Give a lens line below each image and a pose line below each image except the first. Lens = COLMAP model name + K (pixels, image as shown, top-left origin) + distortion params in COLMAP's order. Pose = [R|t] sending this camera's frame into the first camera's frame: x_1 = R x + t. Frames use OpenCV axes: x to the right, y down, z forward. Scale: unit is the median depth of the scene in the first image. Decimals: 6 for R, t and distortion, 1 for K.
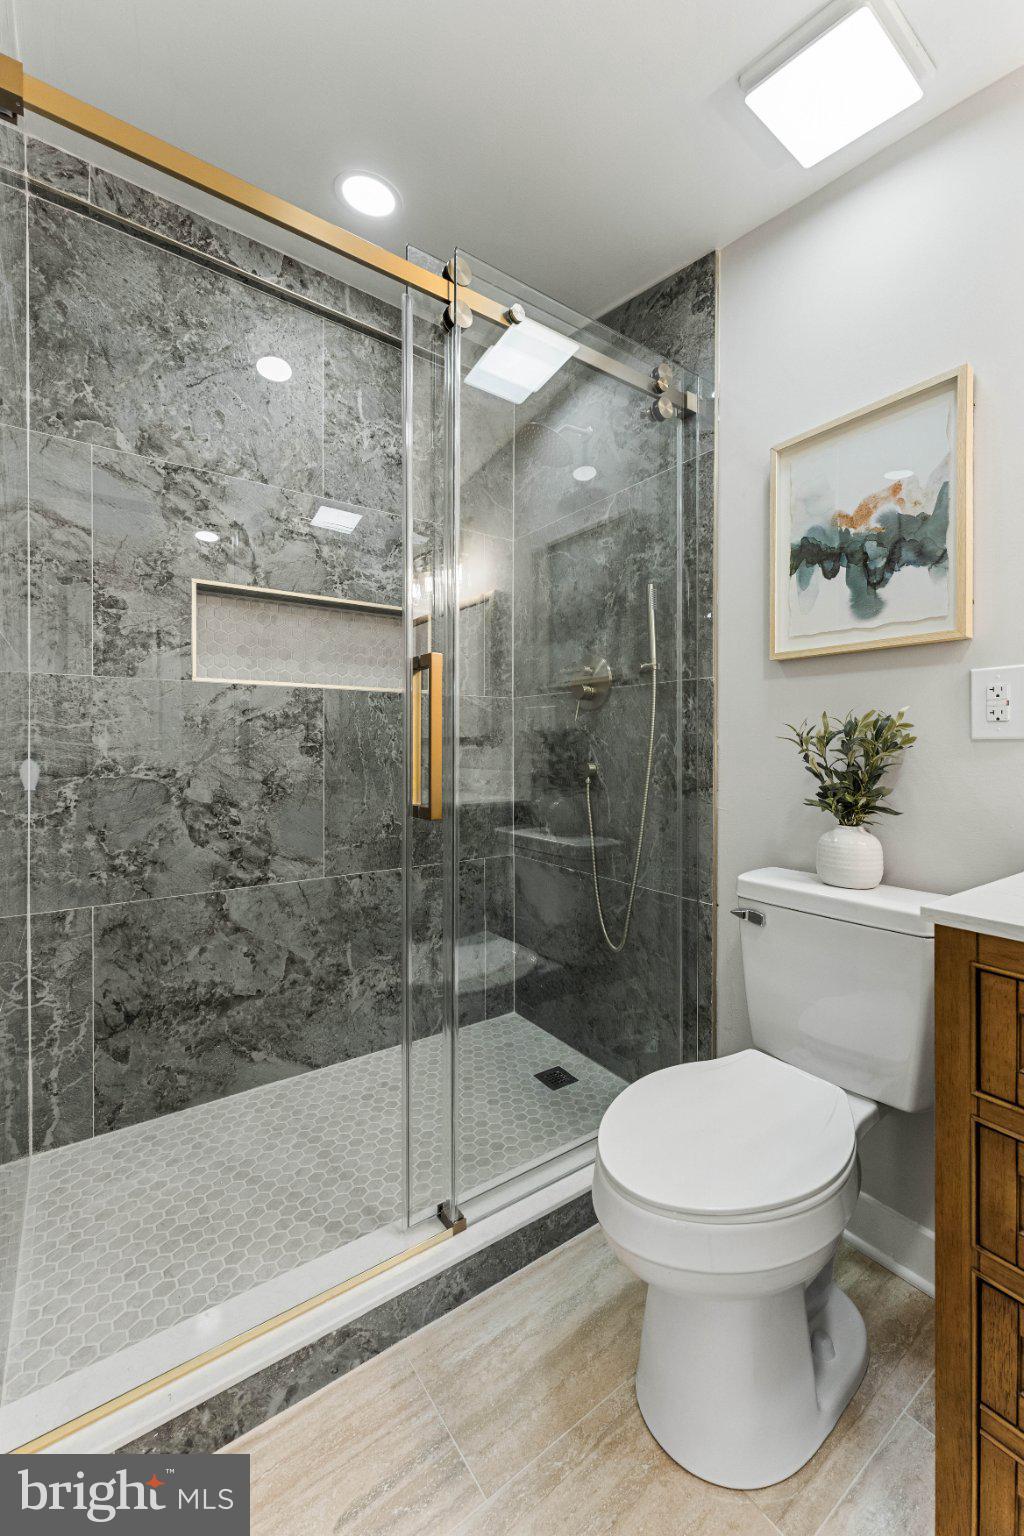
lens RADIAL K [[621.3, 0, 519.2], [0, 621.3, 750.8], [0, 0, 1]] dist [0.003918, -0.000223]
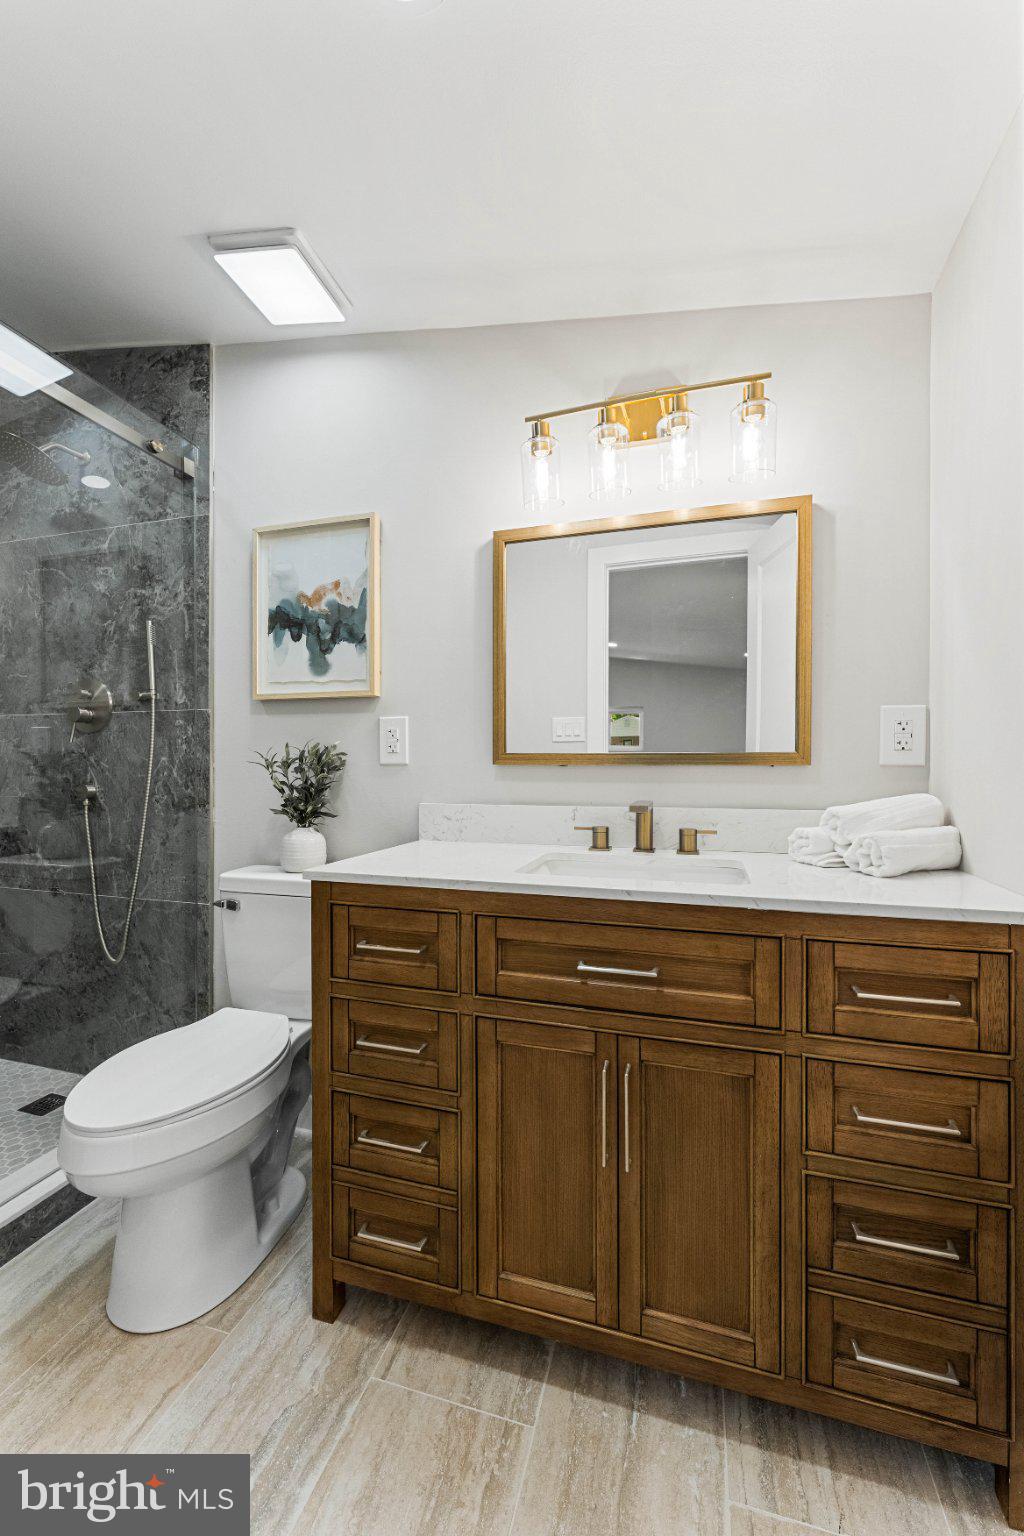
lens RADIAL K [[621.3, 0, 503.4], [0, 621.3, 771.0], [0, 0, 1]] dist [0.003918, -0.000223]
pose [[0.795780, -0.002199, 0.605582, 0.041774], [0.003469, 0.999994, -0.000927, 0.000211], [-0.605576, 0.002839, 0.795782, -0.246795]]
